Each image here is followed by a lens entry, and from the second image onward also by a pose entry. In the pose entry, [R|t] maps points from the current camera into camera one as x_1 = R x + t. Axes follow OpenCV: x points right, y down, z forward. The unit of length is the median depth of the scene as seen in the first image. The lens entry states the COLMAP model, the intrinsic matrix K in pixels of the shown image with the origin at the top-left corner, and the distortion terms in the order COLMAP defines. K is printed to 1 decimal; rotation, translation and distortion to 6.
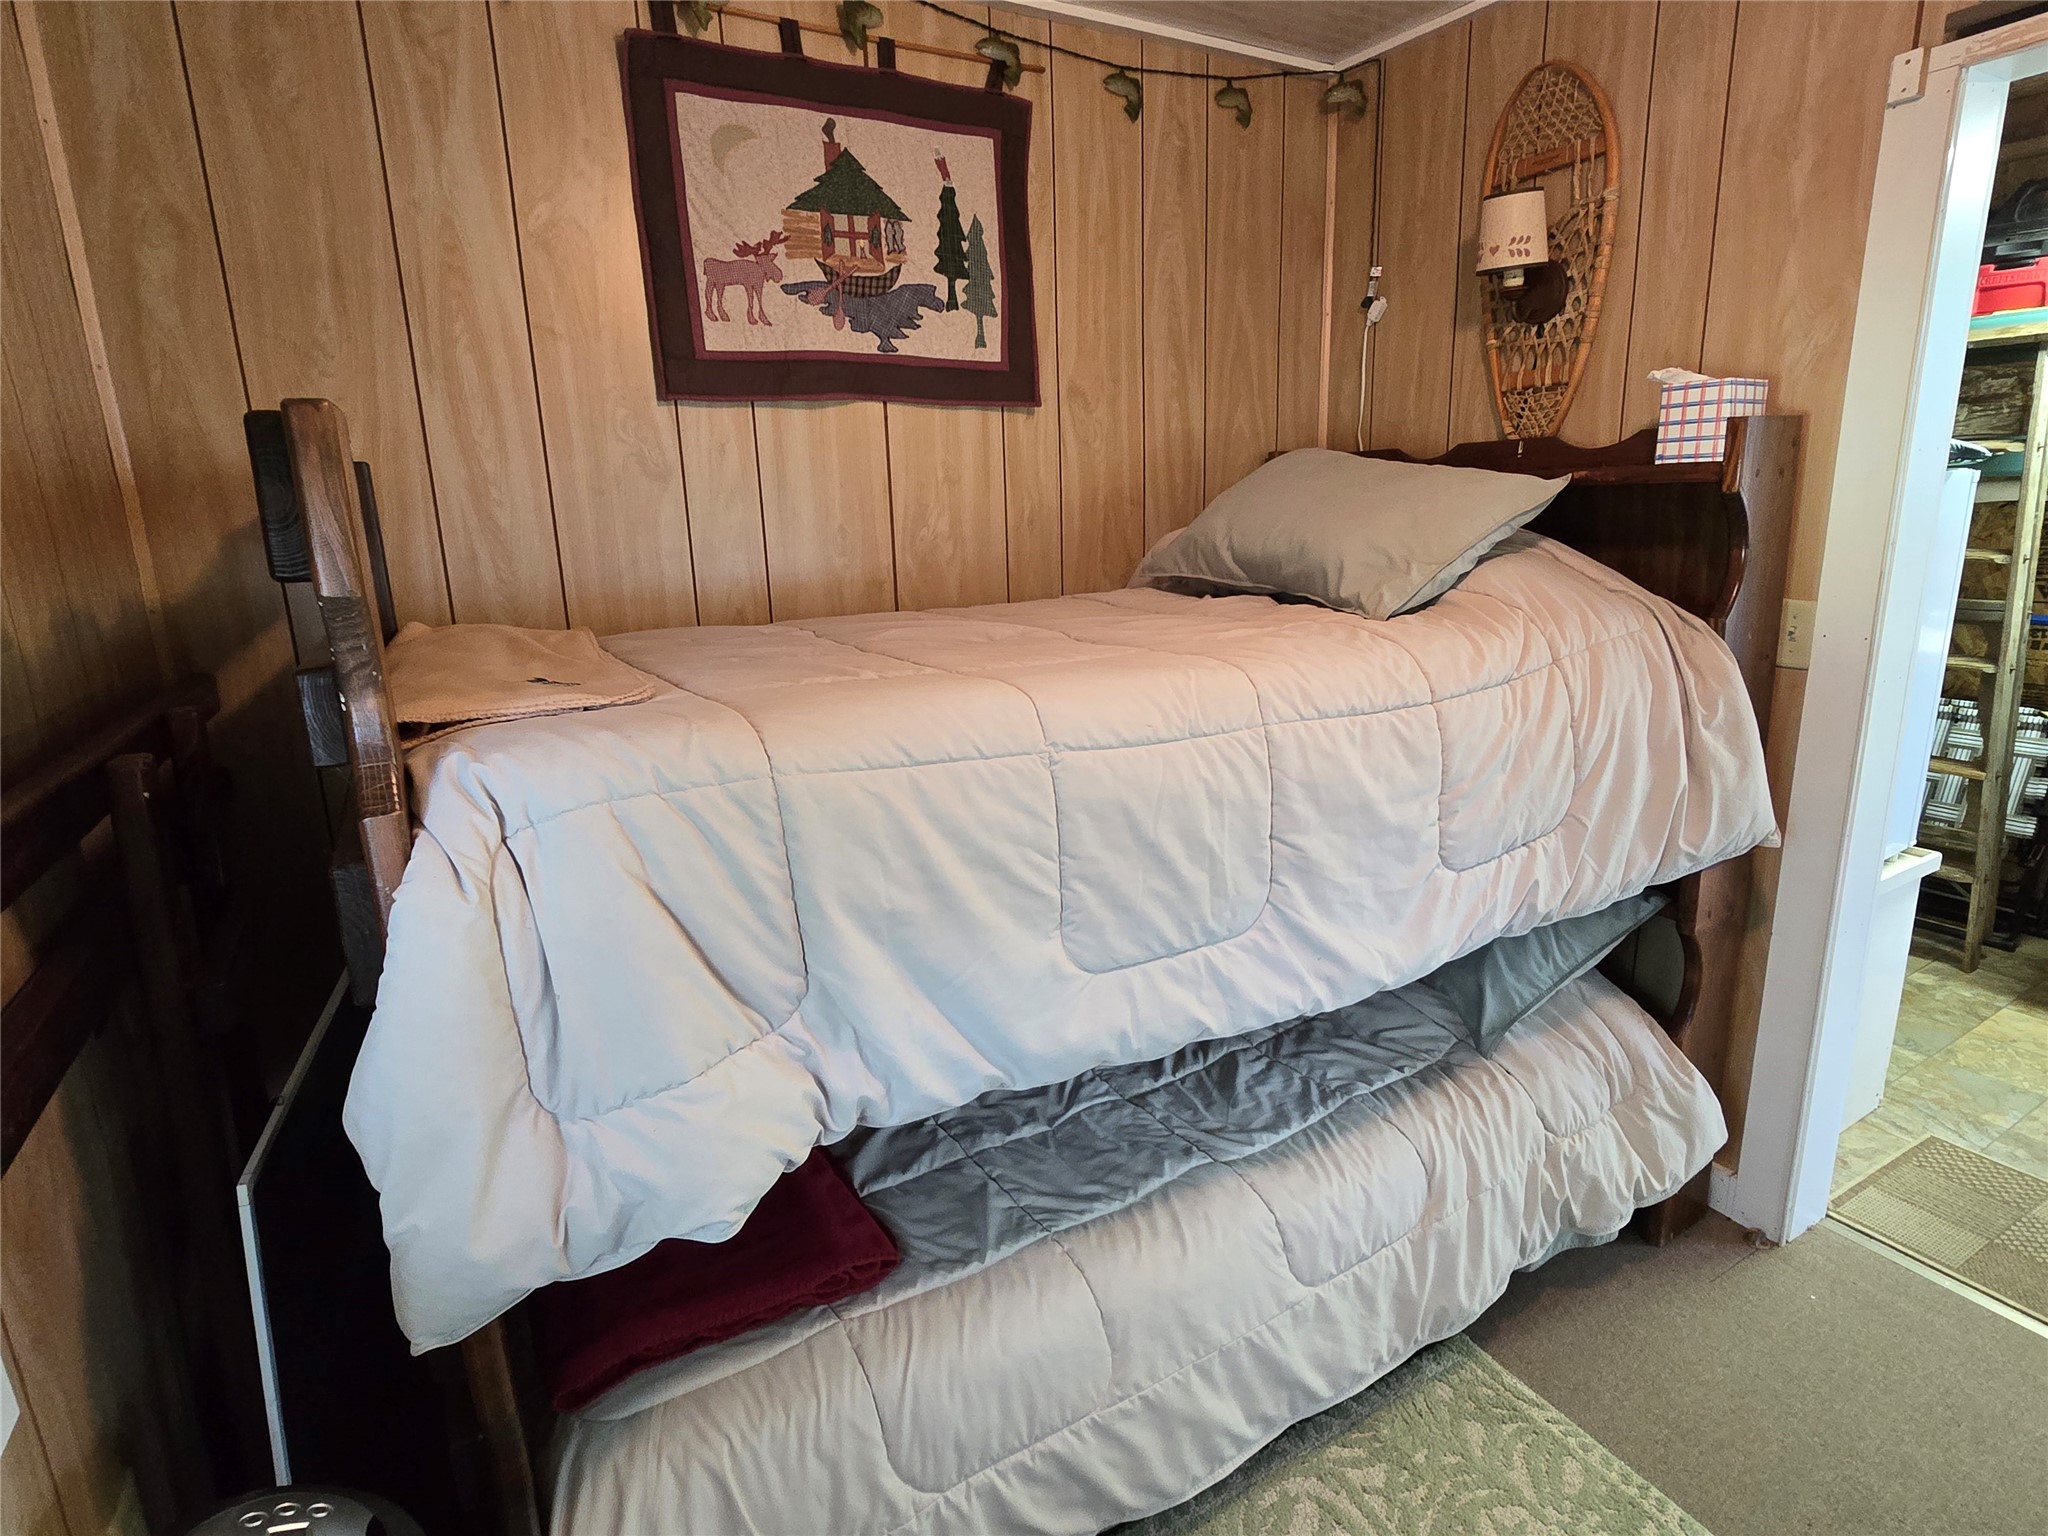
lens RADIAL K [[1040.0, 0, 1027.3], [0, 1040.0, 756.5], [0, 0, 1]] dist [-0.010190, 0.000044]
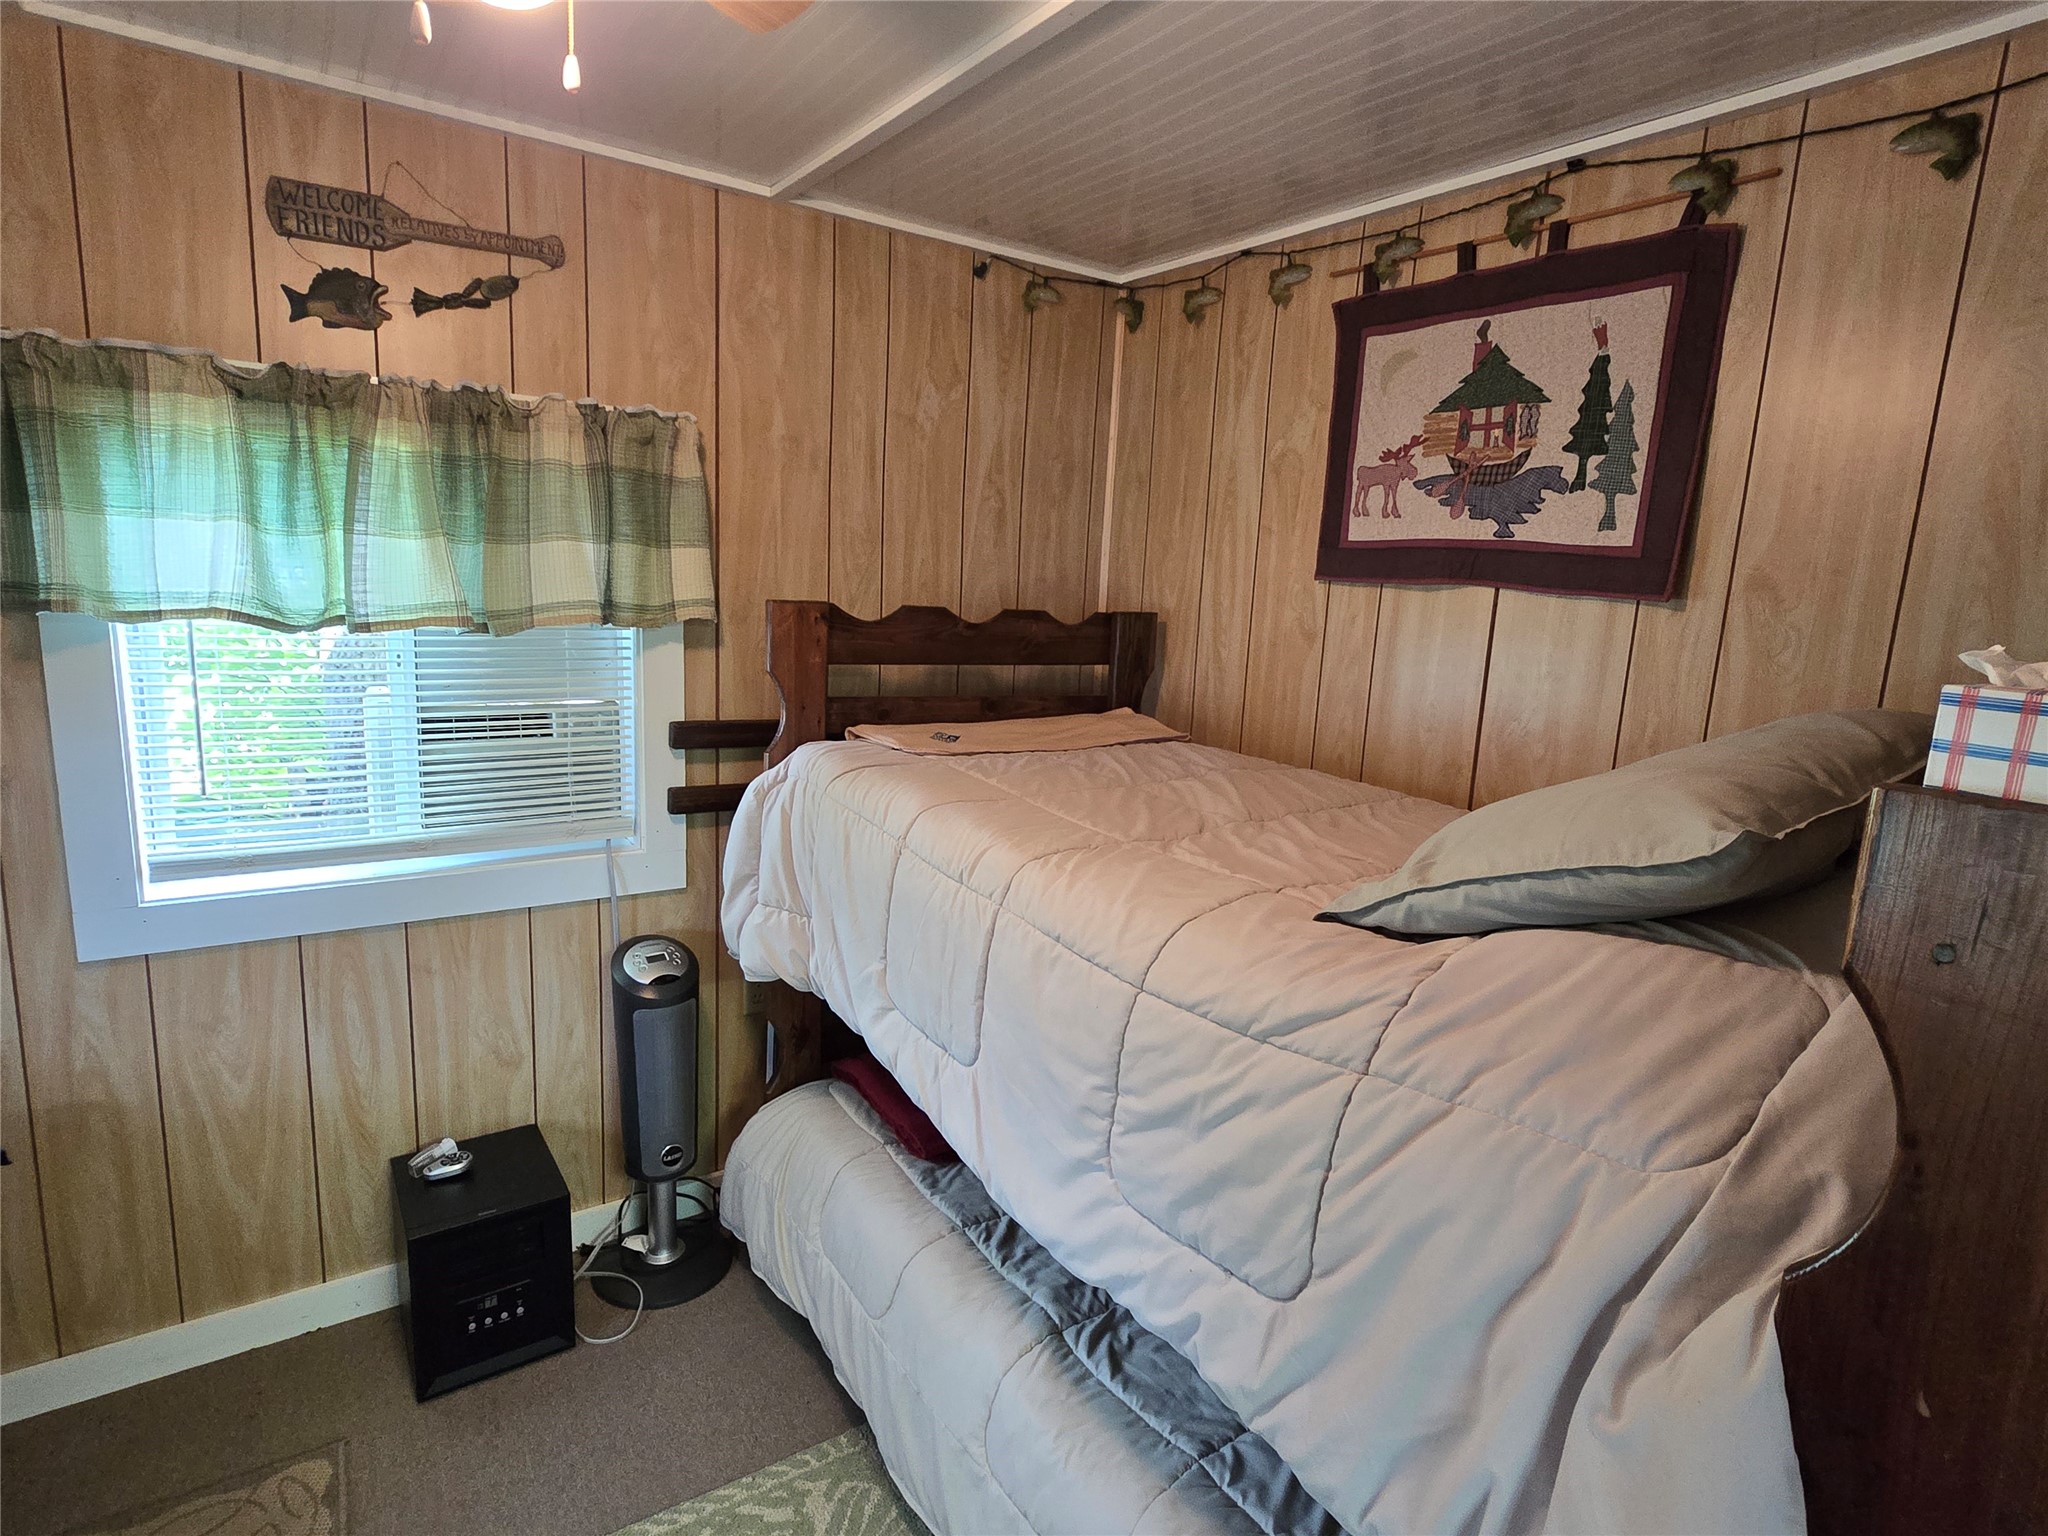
lens RADIAL K [[1040.0, 0, 1027.3], [0, 1040.0, 756.5], [0, 0, 1]] dist [-0.010190, 0.000044]
pose [[0.090258, 0.215273, -0.972374, 0.828979], [-0.294946, 0.938337, 0.180361, -0.252154], [0.951241, 0.270519, 0.148186, 0.512690]]
